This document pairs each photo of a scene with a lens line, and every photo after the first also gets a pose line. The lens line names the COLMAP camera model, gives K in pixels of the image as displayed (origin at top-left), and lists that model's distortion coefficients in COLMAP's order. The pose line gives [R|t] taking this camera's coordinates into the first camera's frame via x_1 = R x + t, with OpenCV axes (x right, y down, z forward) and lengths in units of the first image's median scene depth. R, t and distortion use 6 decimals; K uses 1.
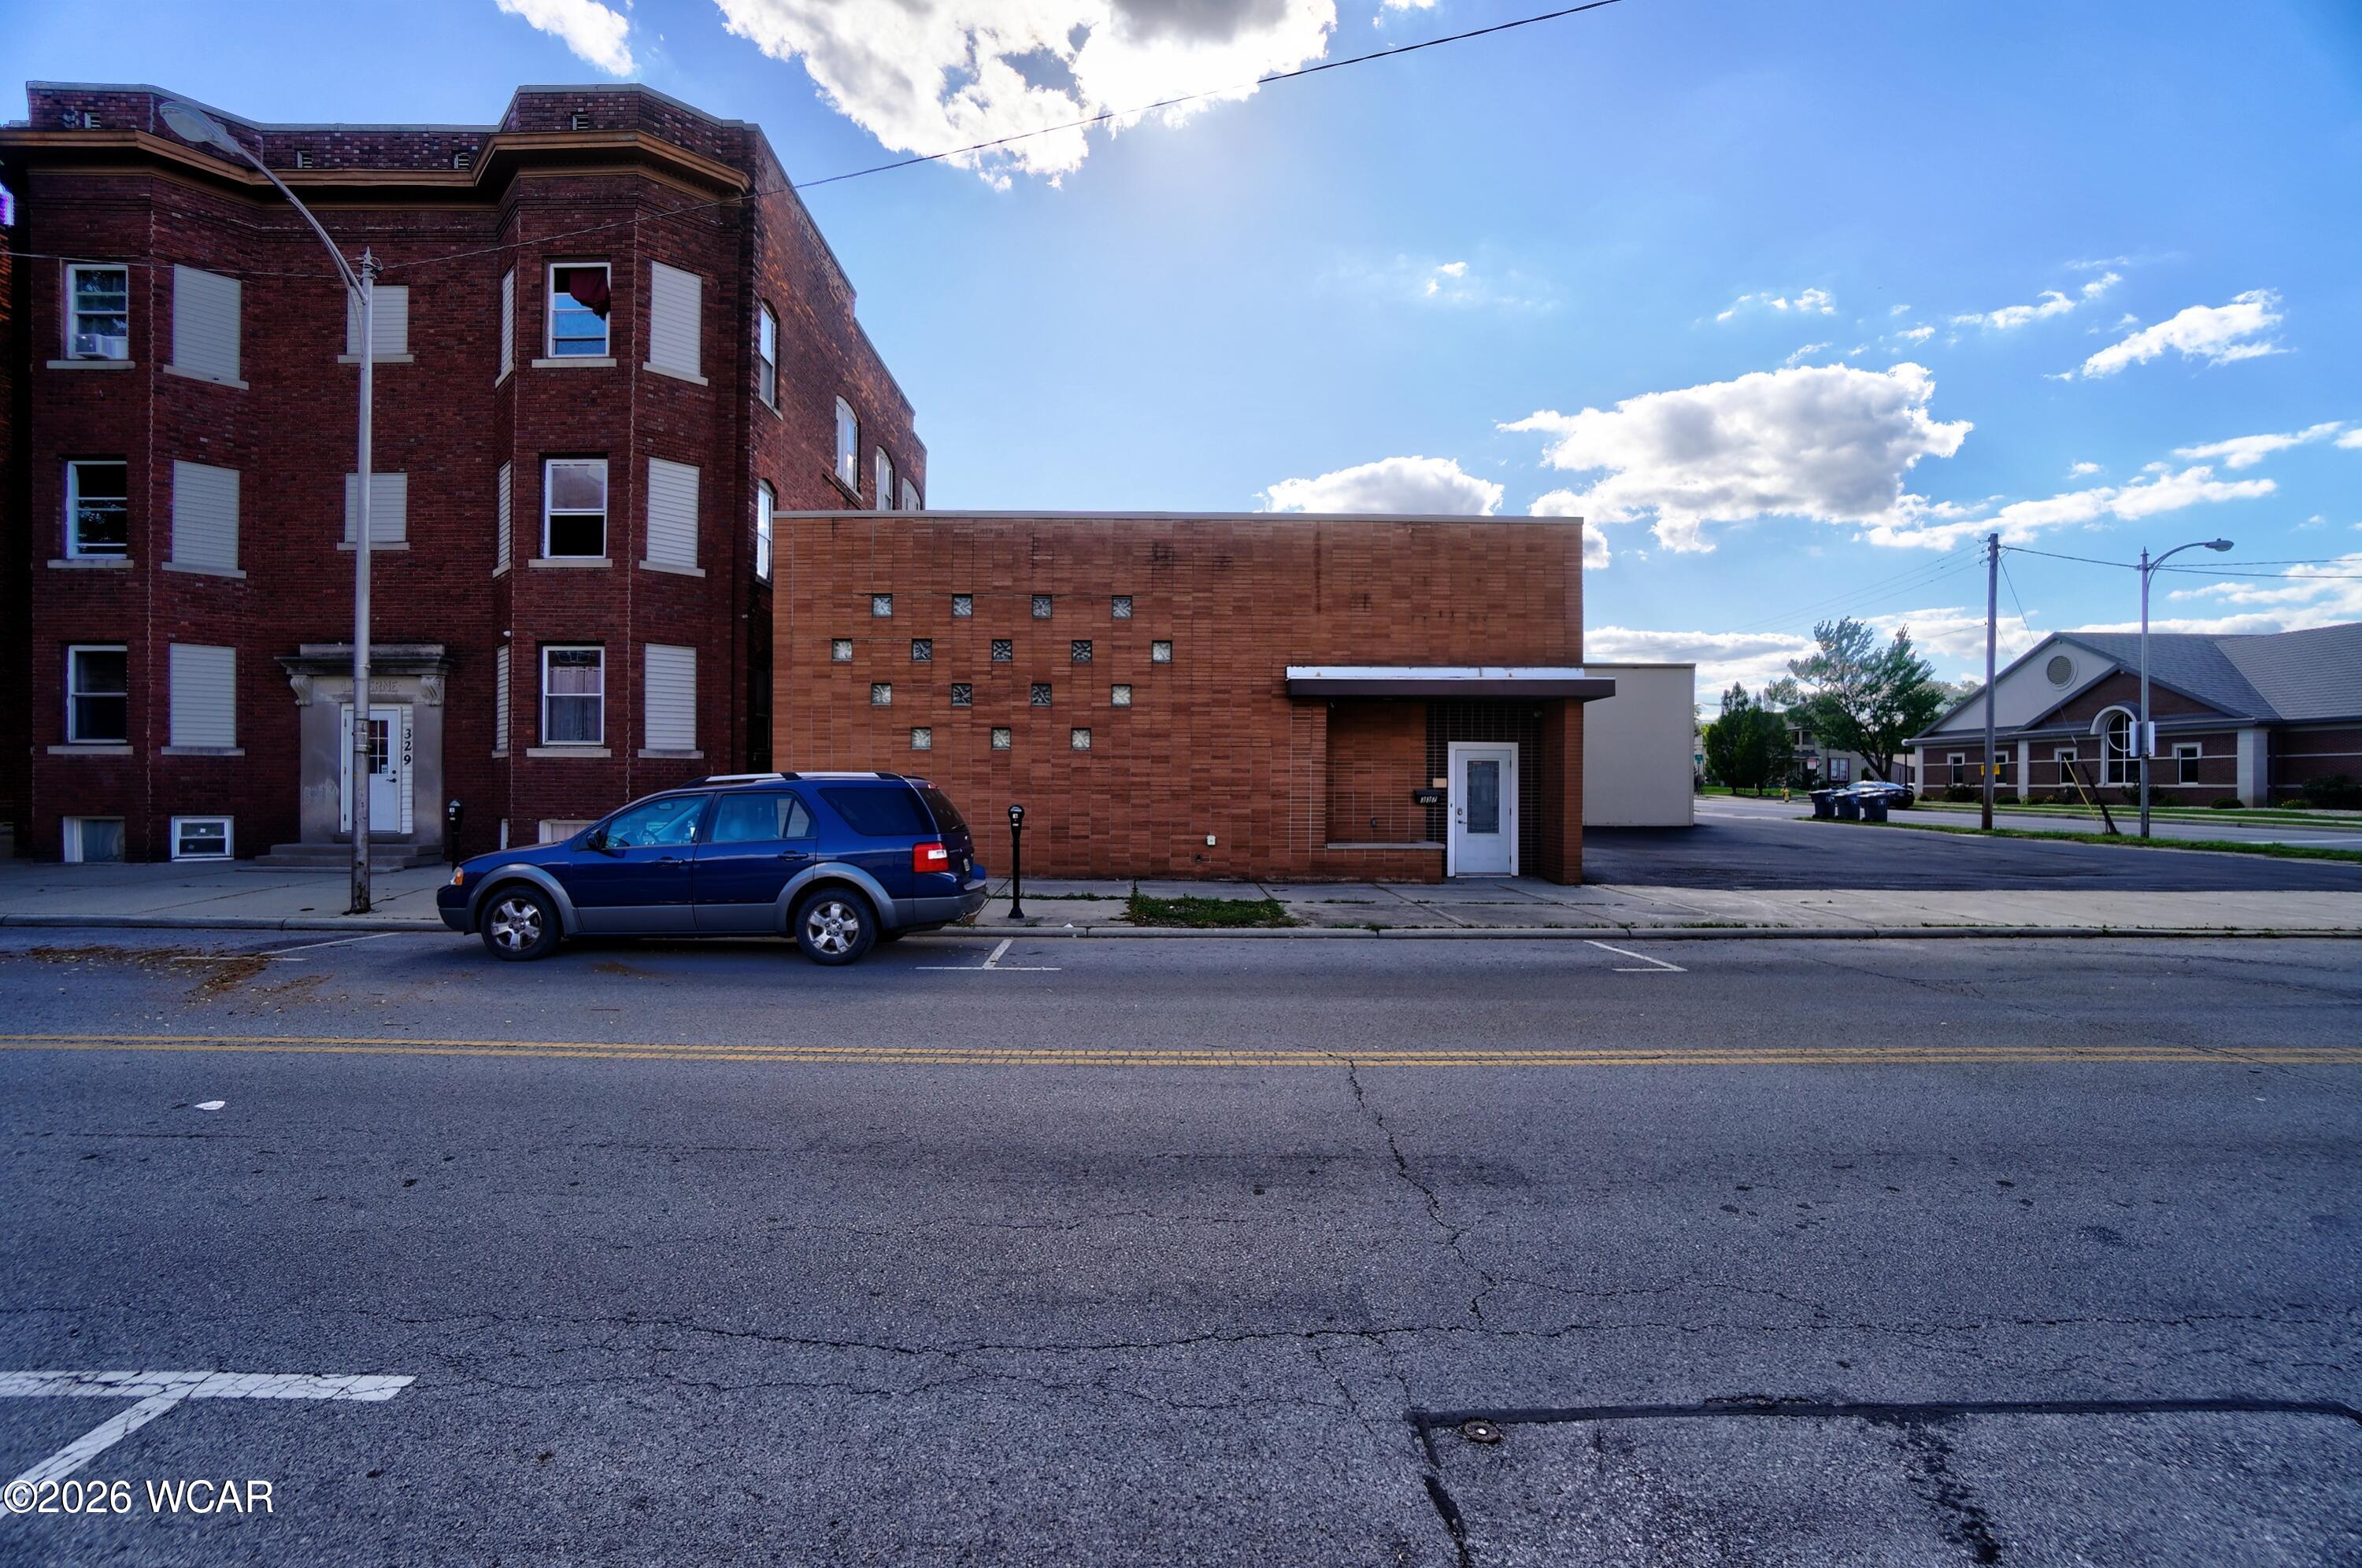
lens RADIAL K [[1045.0, 0, 1153.7], [0, 1045.0, 791.8], [0, 0, 1]] dist [-0.064091, 0.022914]
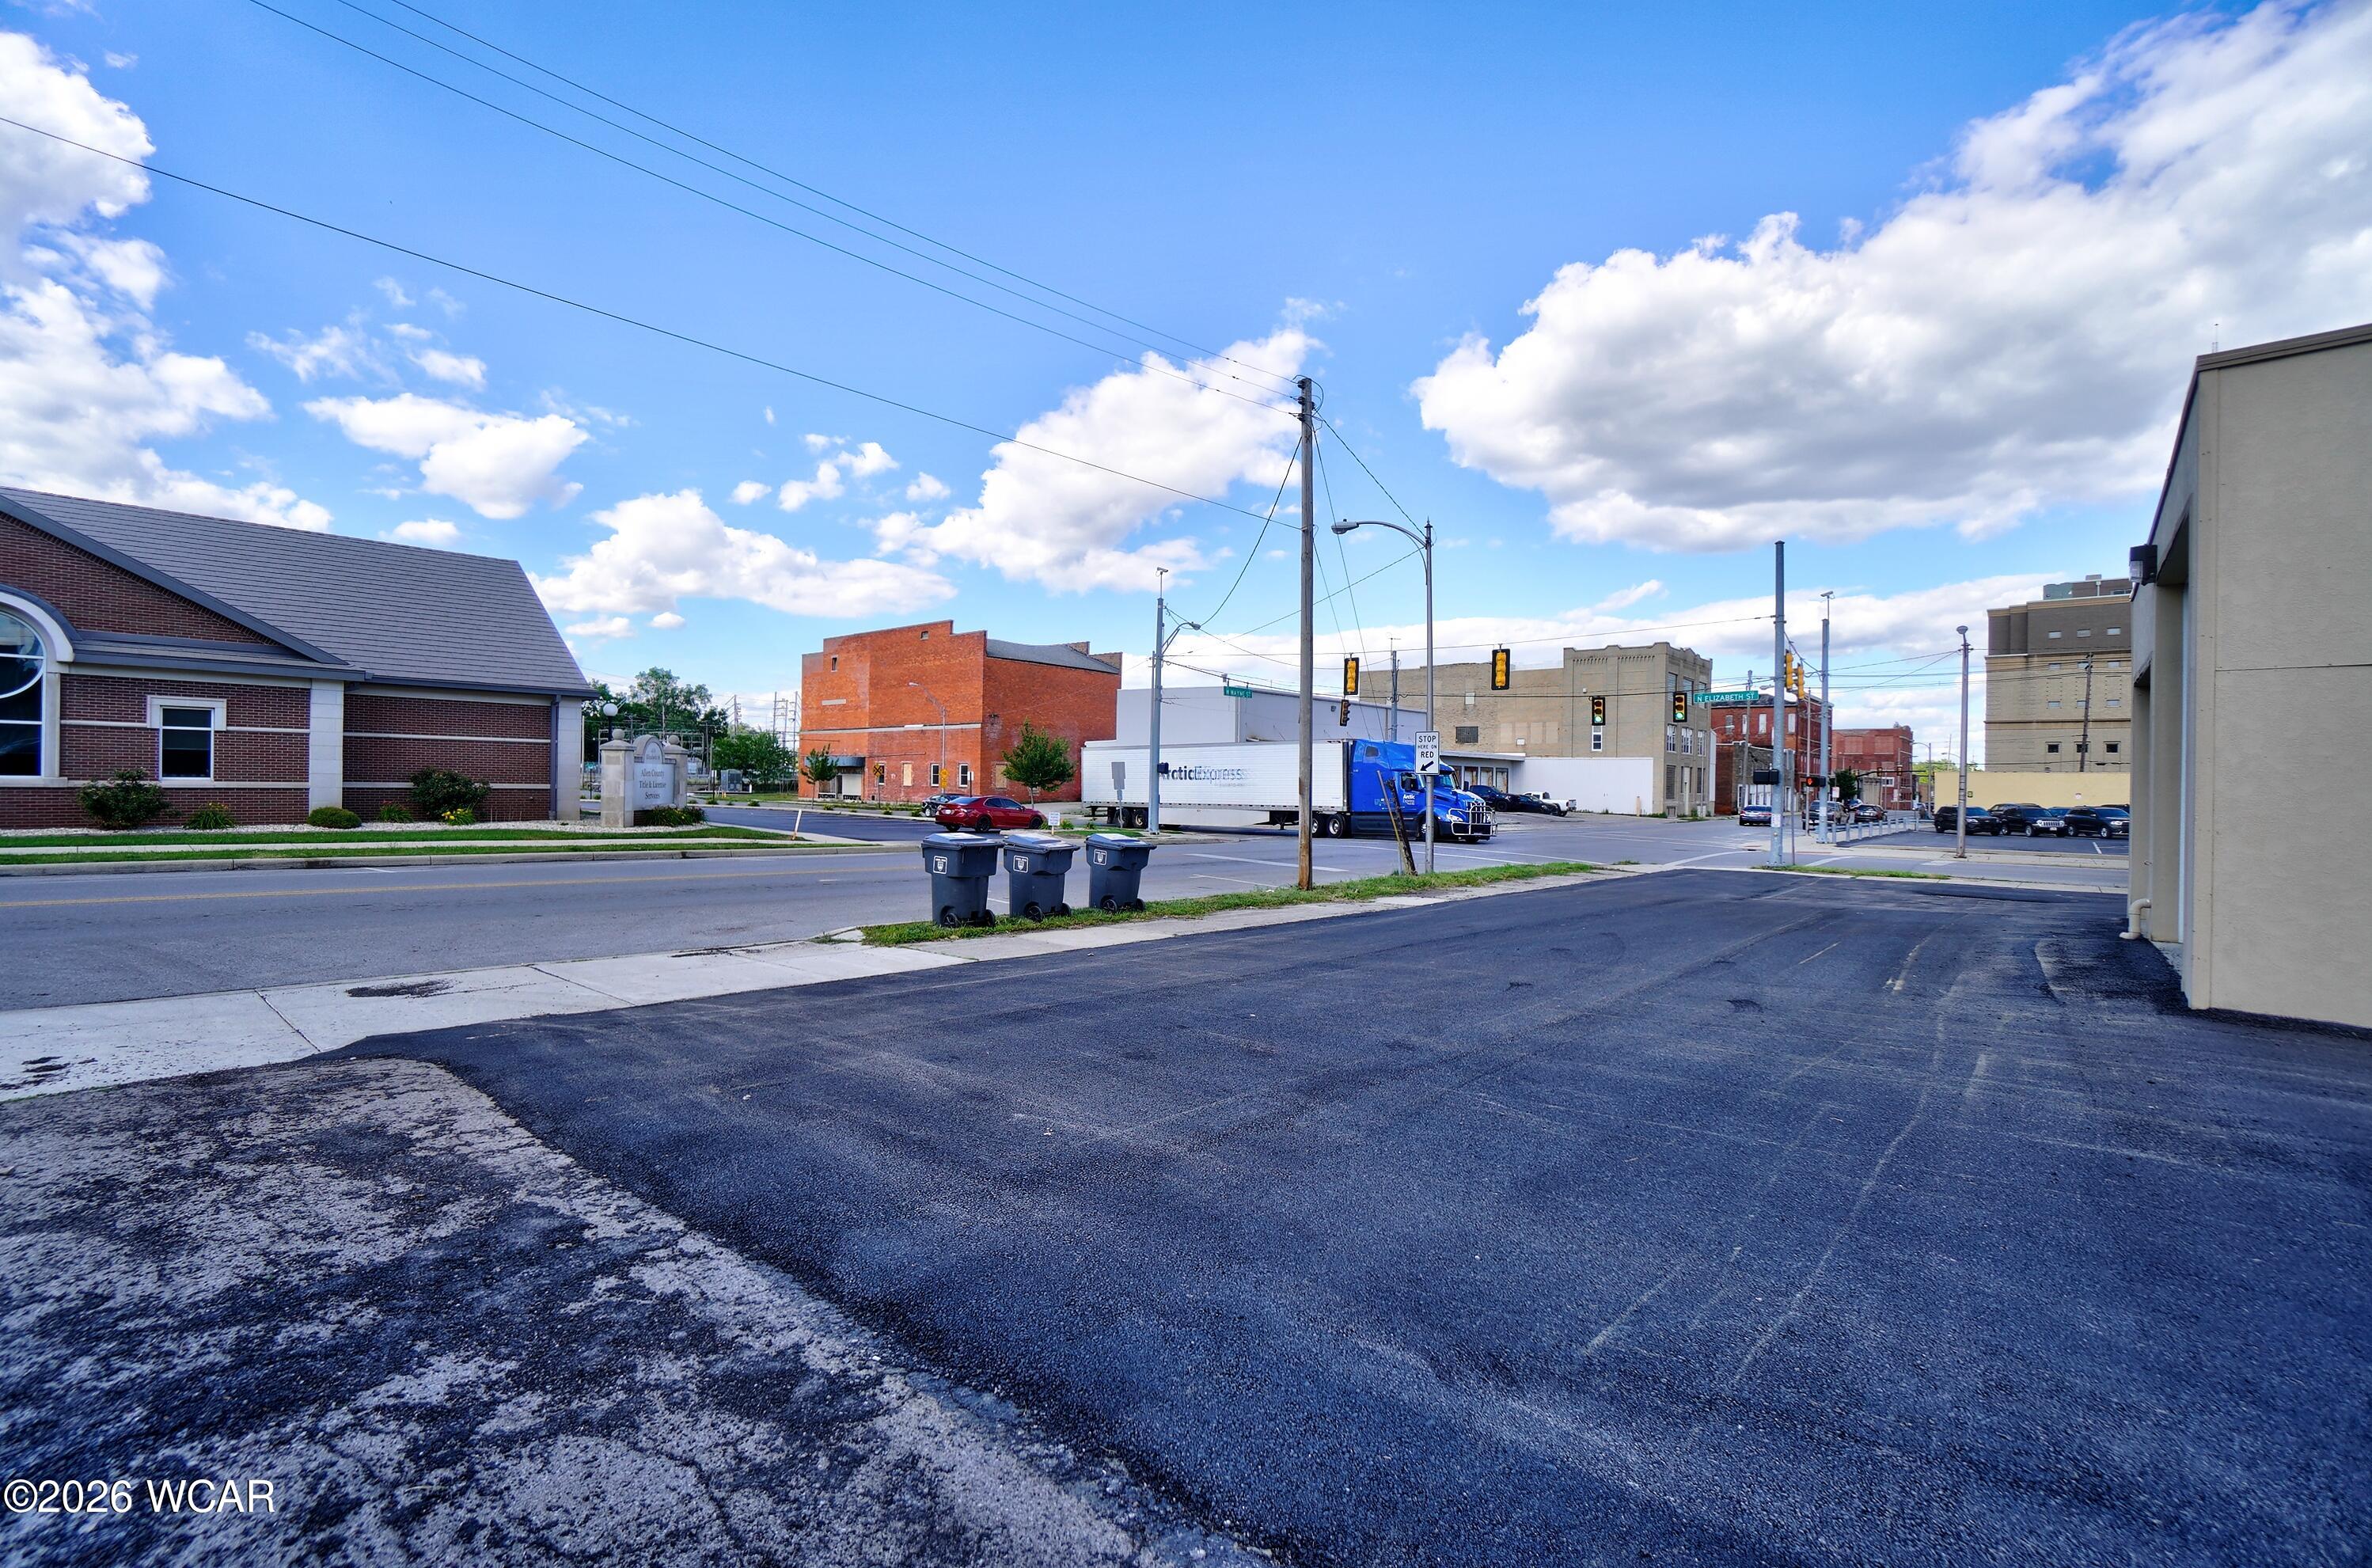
lens RADIAL K [[1049.6, 0, 1158.6], [0, 1049.6, 791.9], [0, 0, 1]] dist [-0.064091, 0.022914]
pose [[-0.756691, -0.019811, 0.653472, 0.891987], [-0.010683, 0.999782, 0.017939, -0.041953], [-0.653685, 0.006593, -0.756738, 2.724485]]
